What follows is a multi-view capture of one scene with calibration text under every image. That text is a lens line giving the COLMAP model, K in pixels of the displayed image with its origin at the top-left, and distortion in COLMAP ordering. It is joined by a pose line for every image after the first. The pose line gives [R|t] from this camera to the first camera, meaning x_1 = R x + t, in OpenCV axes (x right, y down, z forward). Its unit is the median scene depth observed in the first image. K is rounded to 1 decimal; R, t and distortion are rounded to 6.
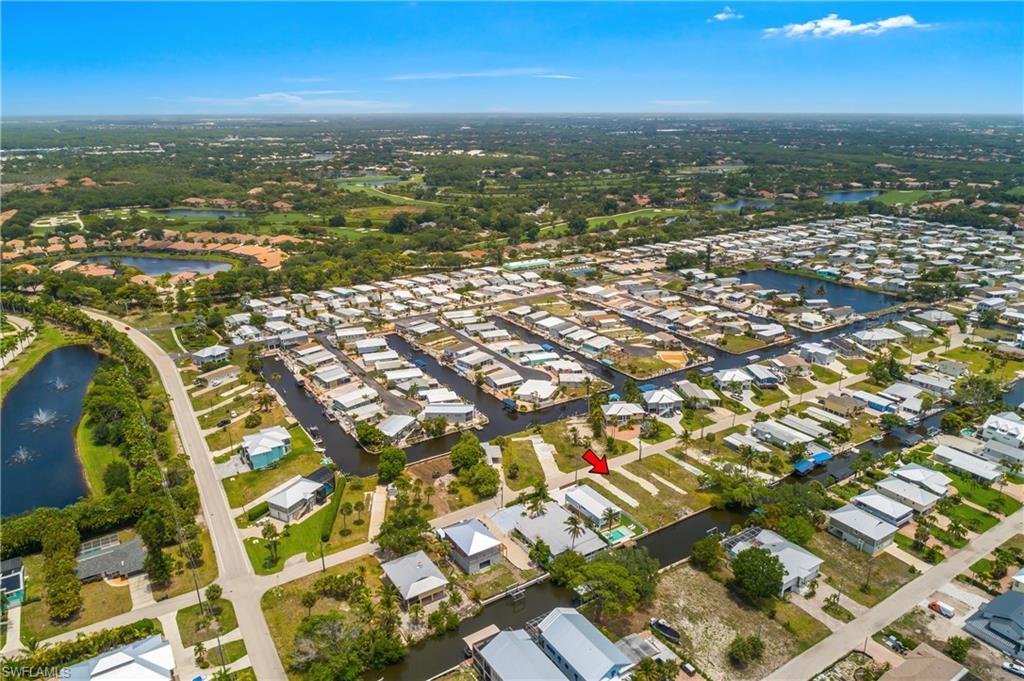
lens RADIAL K [[701.5, 0, 512.0], [0, 701.5, 340.5], [0, 0, 1]] dist [-0.005388, 0.000924]
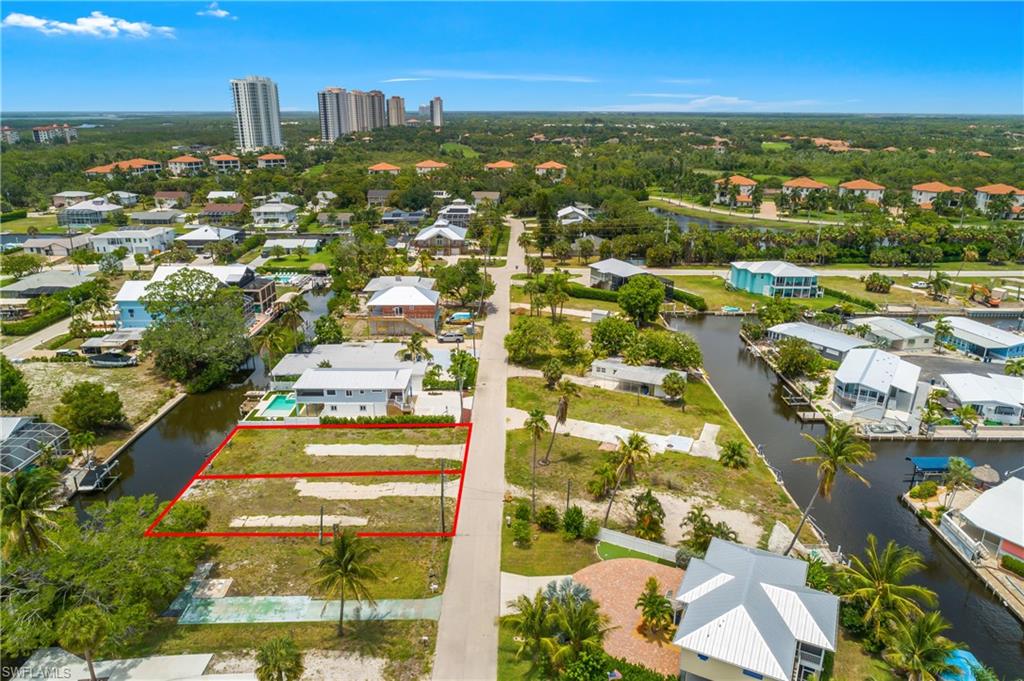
lens RADIAL K [[684.1, 0, 514.7], [0, 684.1, 340.8], [0, 0, 1]] dist [-0.012133, 0.009922]
pose [[-0.545107, 0.270360, -0.793577, 0.294170], [-0.271615, 0.838568, 0.472260, -0.044422], [0.793148, 0.472980, -0.383676, 0.840838]]
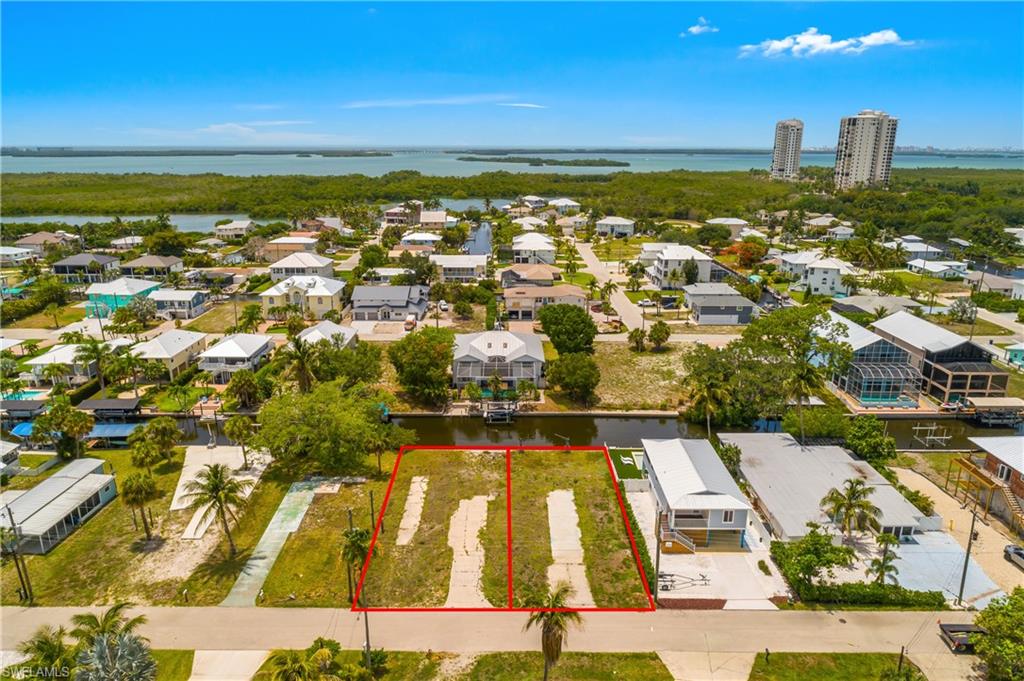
lens RADIAL K [[684.1, 0, 514.7], [0, 684.1, 340.8], [0, 0, 1]] dist [-0.012133, 0.009922]
pose [[-0.839389, -0.156154, 0.520617, 0.007529], [0.170421, 0.833929, 0.524899, -0.030073], [-0.516123, 0.529318, -0.673379, 0.833729]]
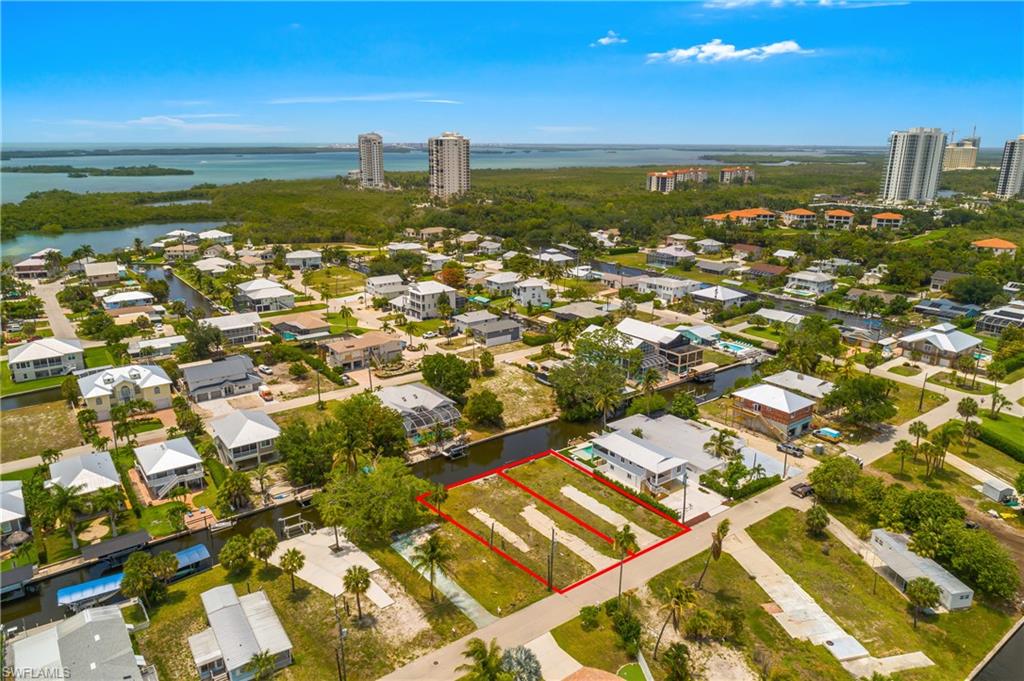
lens RADIAL K [[684.1, 0, 514.7], [0, 684.1, 340.8], [0, 0, 1]] dist [-0.012133, 0.009922]
pose [[-0.997973, 0.012184, -0.062468, 0.172168], [-0.026124, 0.816591, 0.576626, -0.131334], [0.058036, 0.577089, -0.814617, 0.944062]]
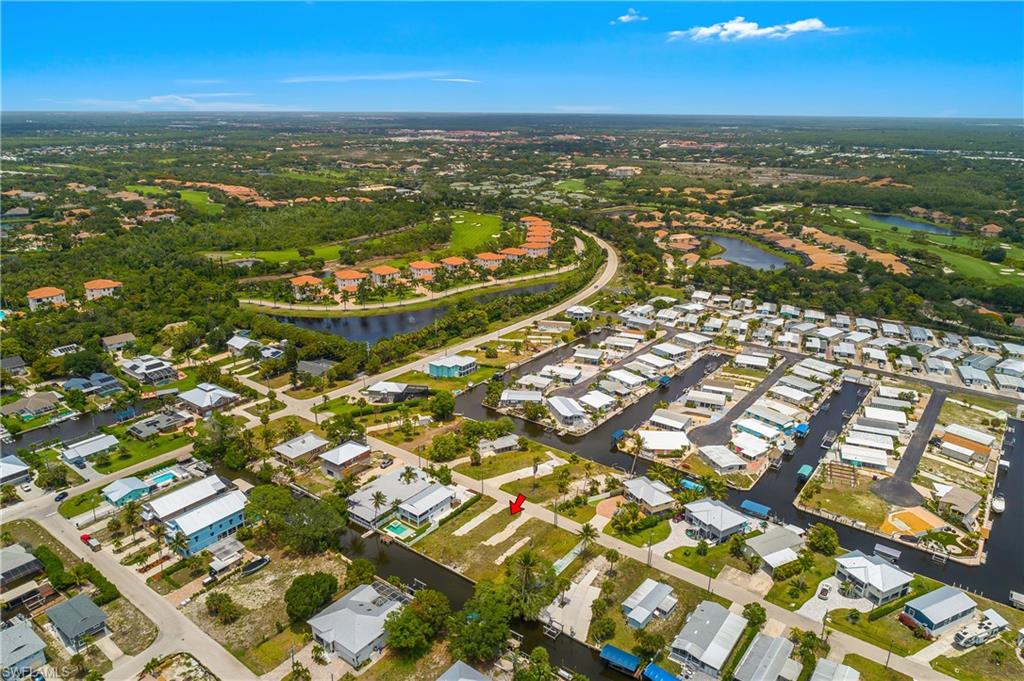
lens RADIAL K [[701.5, 0, 512.0], [0, 701.5, 340.5], [0, 0, 1]] dist [-0.005388, 0.000924]
pose [[0.335766, 0.305325, -0.891088, 0.652405], [-0.308361, 0.929510, 0.202298, -0.149500], [0.890042, 0.206852, 0.406248, 0.427456]]
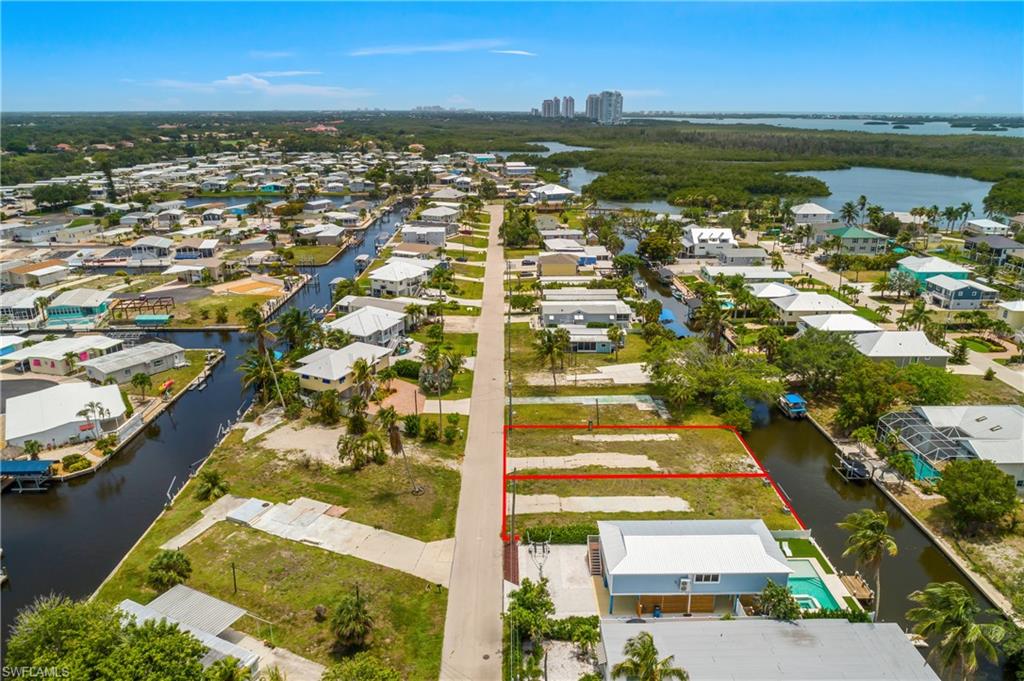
lens RADIAL K [[684.1, 0, 514.7], [0, 684.1, 340.8], [0, 0, 1]] dist [-0.012133, 0.009922]
pose [[0.530212, -0.275163, 0.801973, -0.104560], [0.271517, 0.951165, 0.146842, 0.044821], [-0.803214, 0.139892, 0.579031, 0.571152]]
